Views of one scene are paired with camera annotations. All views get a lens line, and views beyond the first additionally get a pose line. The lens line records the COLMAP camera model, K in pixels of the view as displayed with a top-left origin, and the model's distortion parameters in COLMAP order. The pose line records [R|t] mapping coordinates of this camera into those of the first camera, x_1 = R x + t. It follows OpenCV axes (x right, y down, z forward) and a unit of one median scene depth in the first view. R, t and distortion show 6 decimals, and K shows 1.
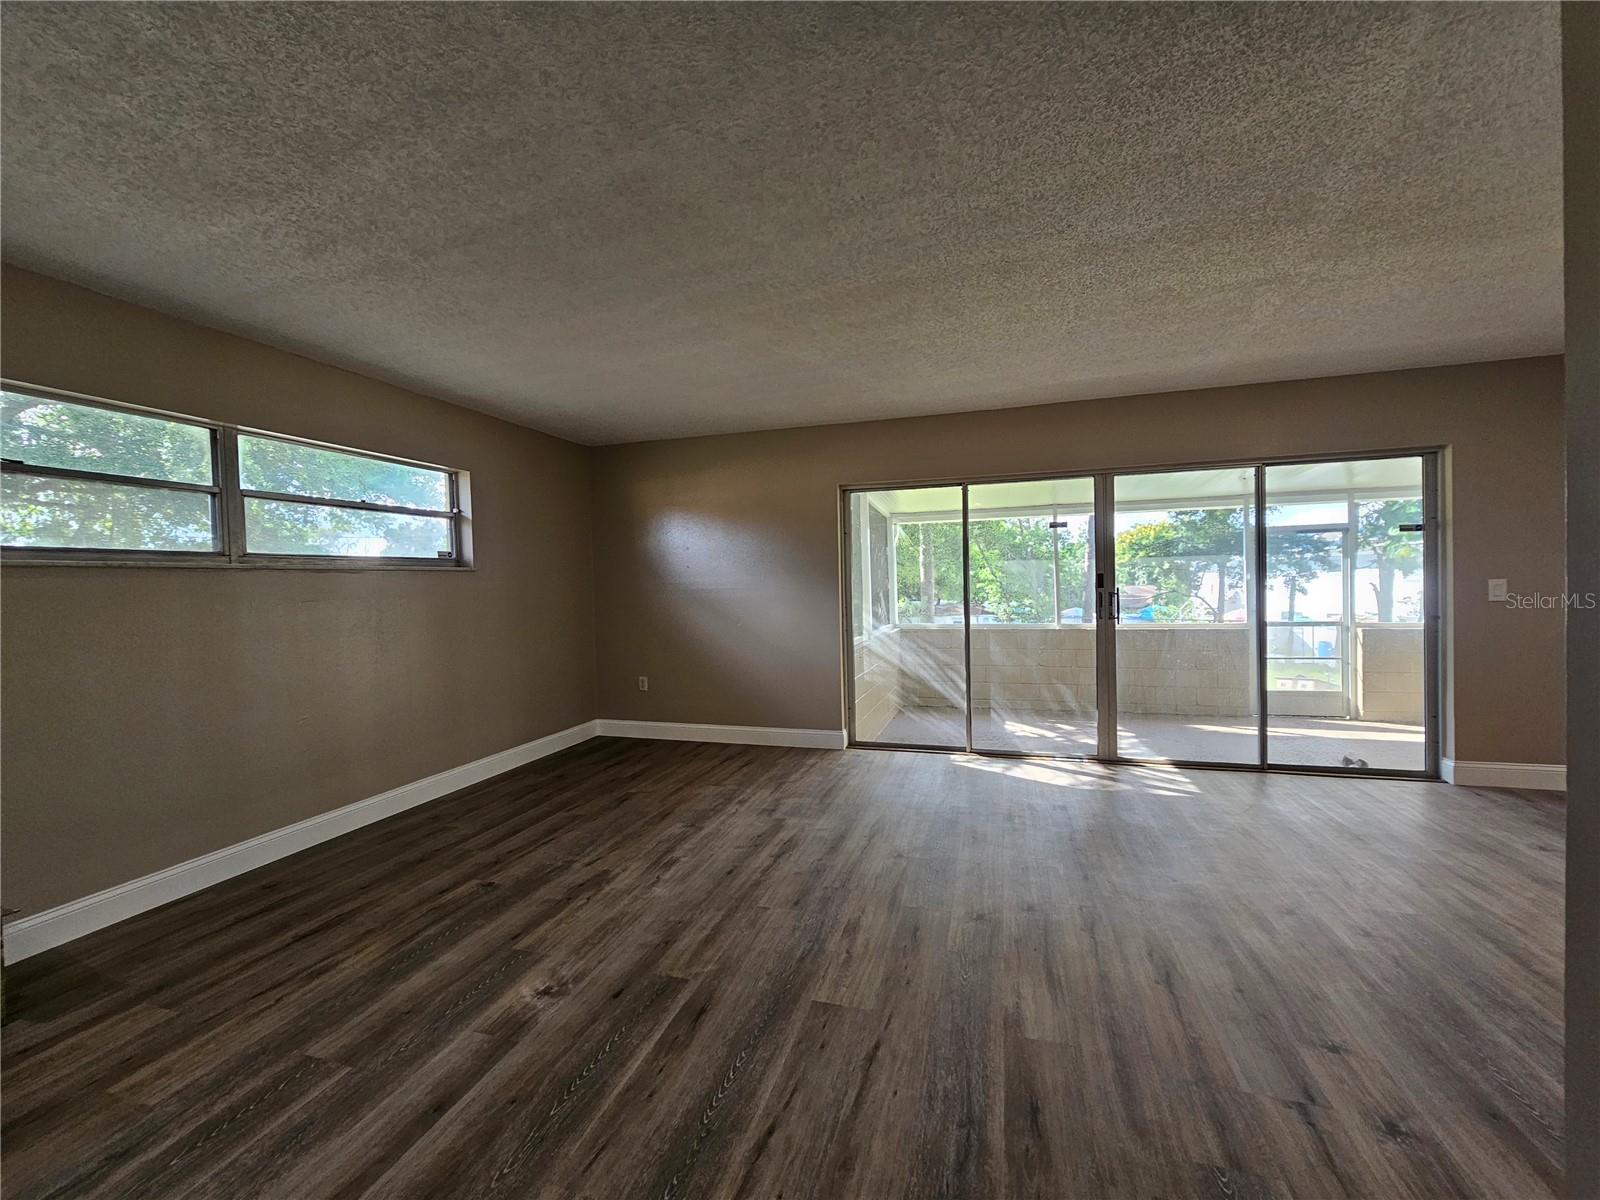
lens RADIAL K [[654.6, 0, 796.7], [0, 654.6, 597.9], [0, 0, 1]] dist [-0.000402, 0.000465]
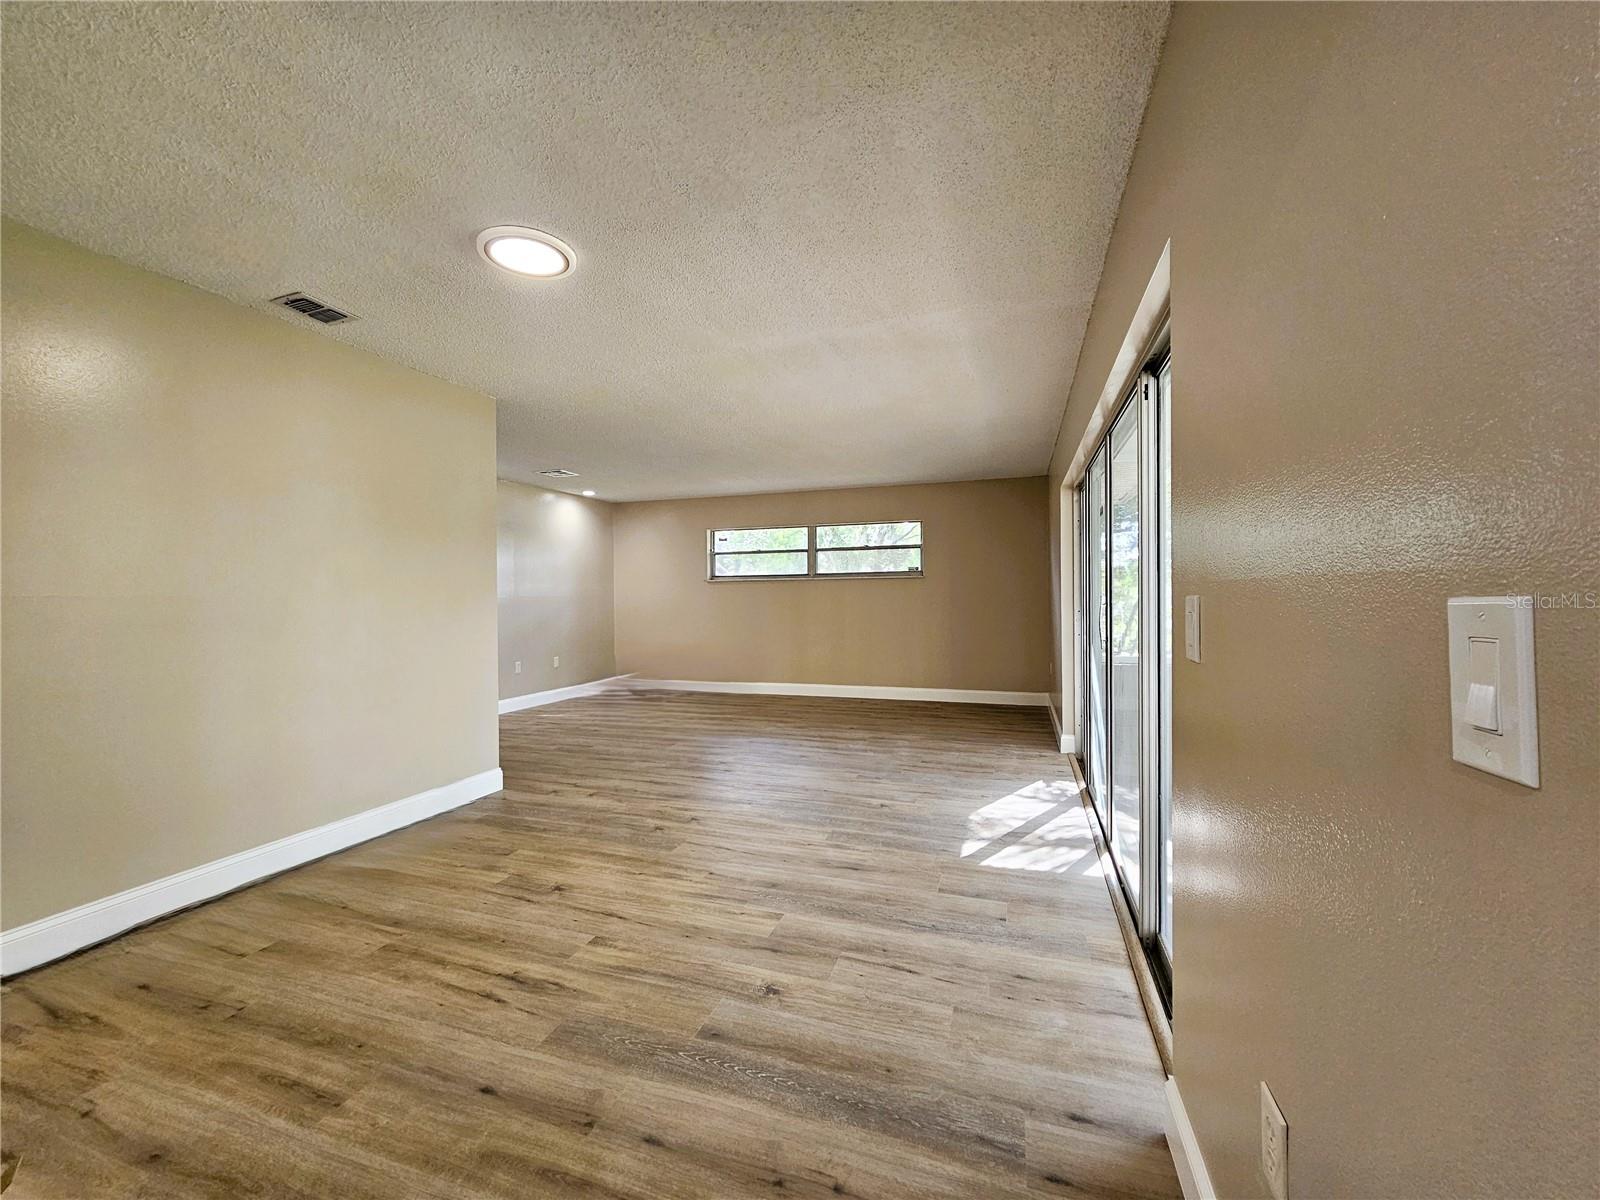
lens RADIAL K [[654.6, 0, 796.7], [0, 654.6, 597.9], [0, 0, 1]] dist [-0.000402, 0.000465]
pose [[-0.017004, 0.028395, -0.999452, 1.357063], [-0.020218, 0.999383, 0.028737, -0.034748], [0.999651, 0.020696, -0.016420, 0.768527]]
